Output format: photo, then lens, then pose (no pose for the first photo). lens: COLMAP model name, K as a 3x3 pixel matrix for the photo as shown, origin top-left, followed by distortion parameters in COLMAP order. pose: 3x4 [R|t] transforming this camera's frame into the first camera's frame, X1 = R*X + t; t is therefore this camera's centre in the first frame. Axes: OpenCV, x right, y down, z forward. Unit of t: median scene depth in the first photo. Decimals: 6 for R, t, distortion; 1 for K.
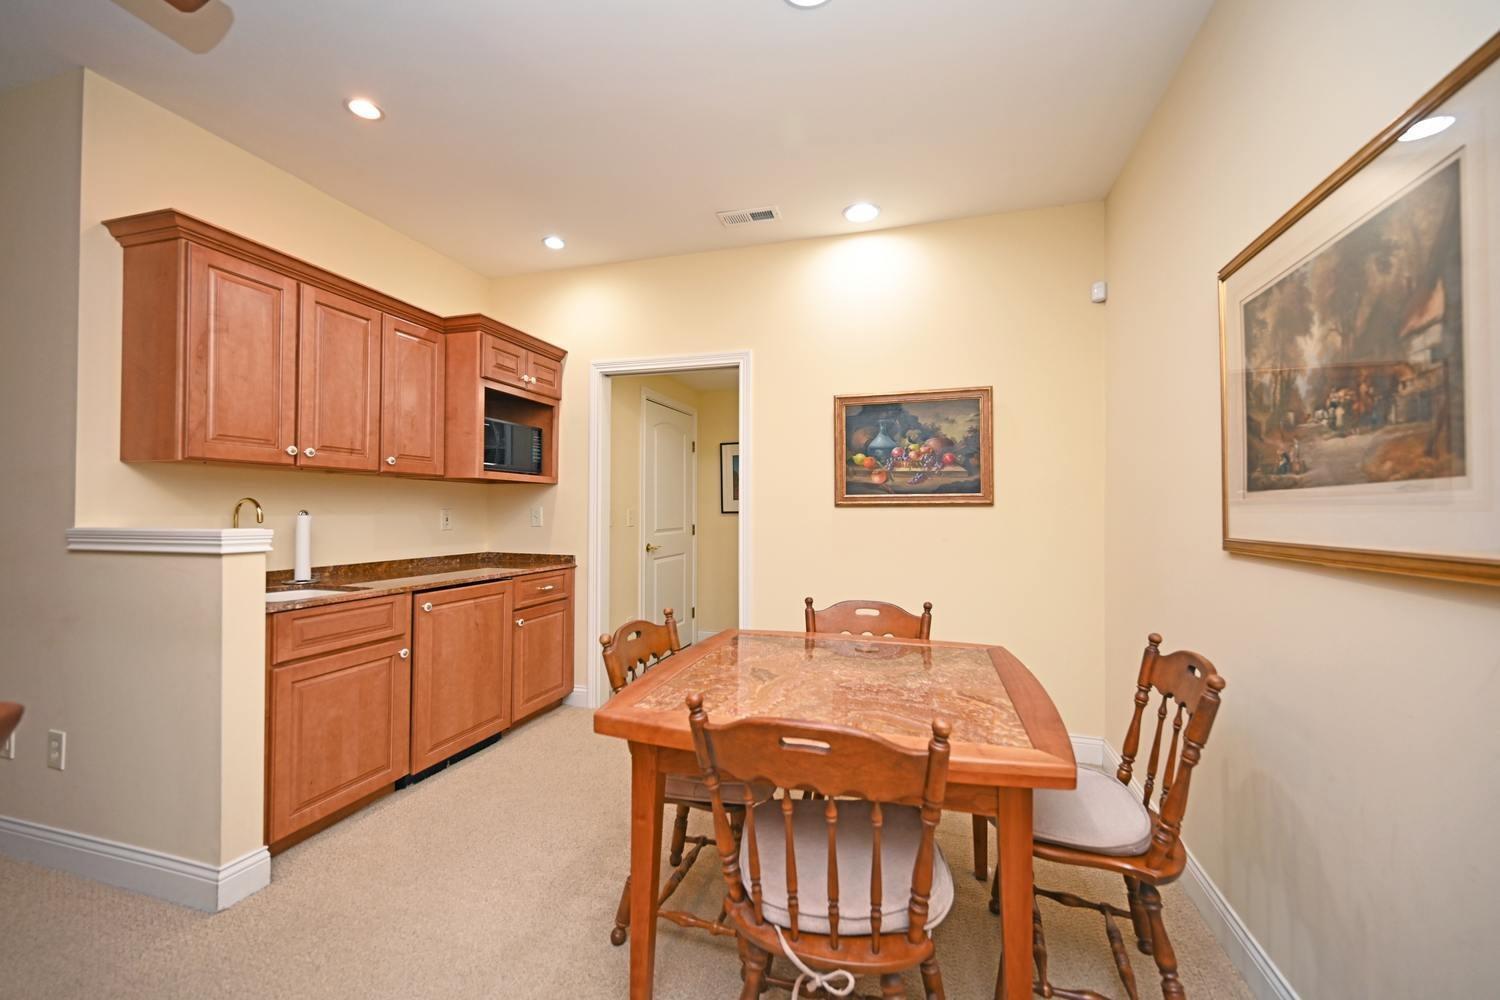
lens RADIAL K [[598.4, 0, 750.0], [0, 598.4, 500.0], [0, 0, 1]] dist [0.001010, 0.000055]
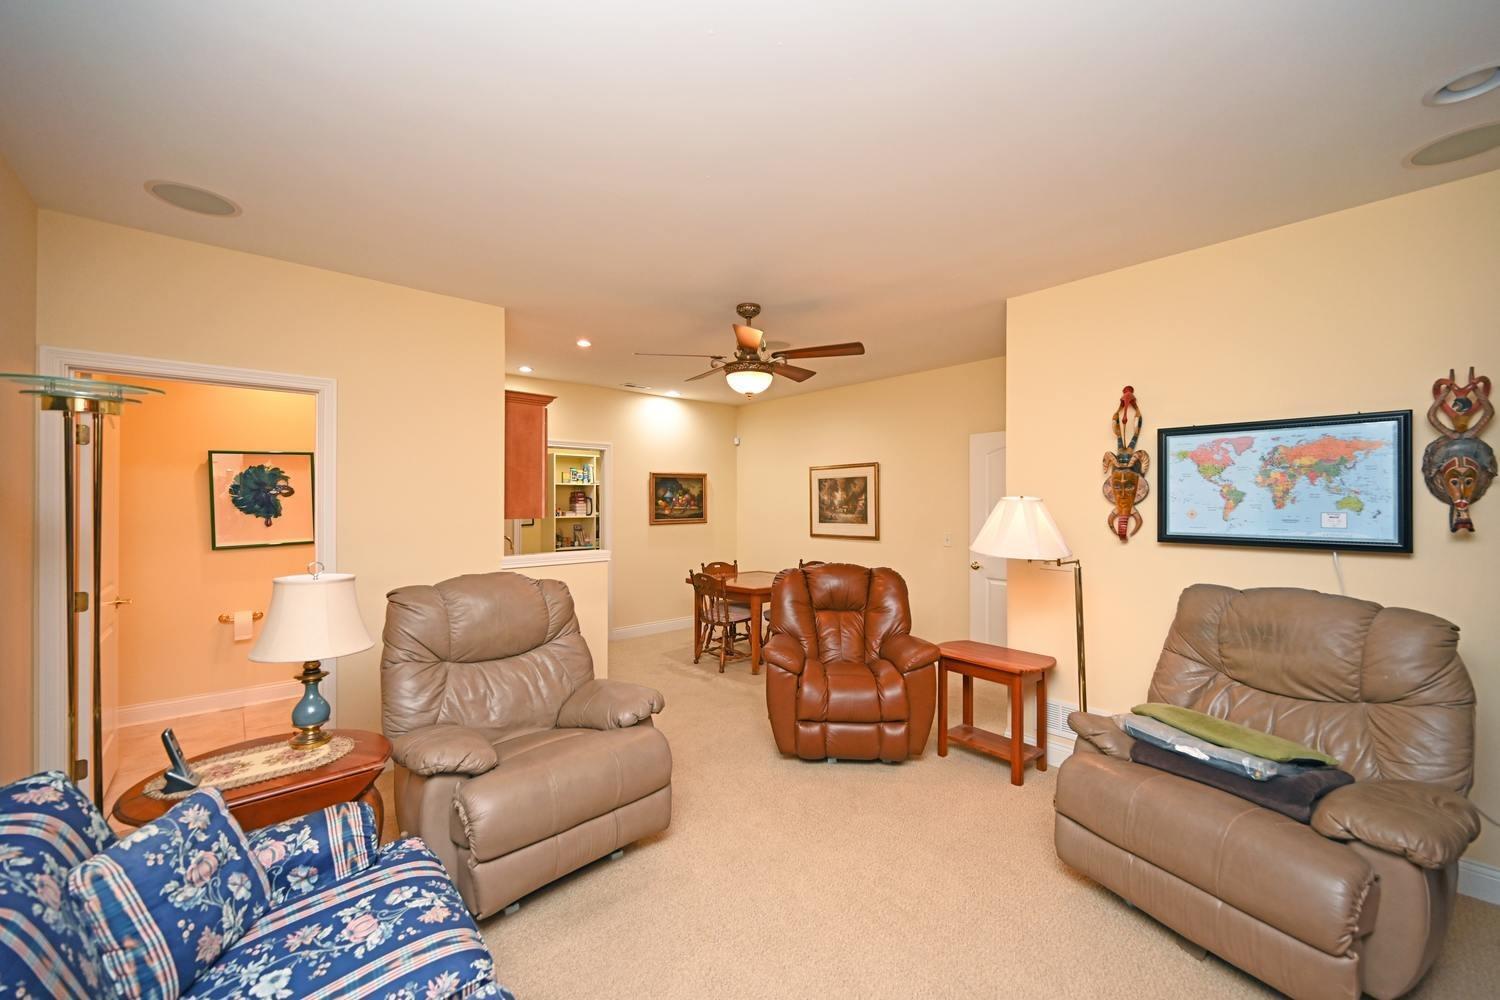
lens RADIAL K [[598.4, 0, 750.0], [0, 598.4, 500.0], [0, 0, 1]] dist [0.001010, 0.000055]
pose [[0.517157, -0.004254, 0.855880, -1.527640], [-0.009368, 0.999900, 0.010630, -0.106540], [-0.855839, -0.013515, 0.517065, -0.394274]]
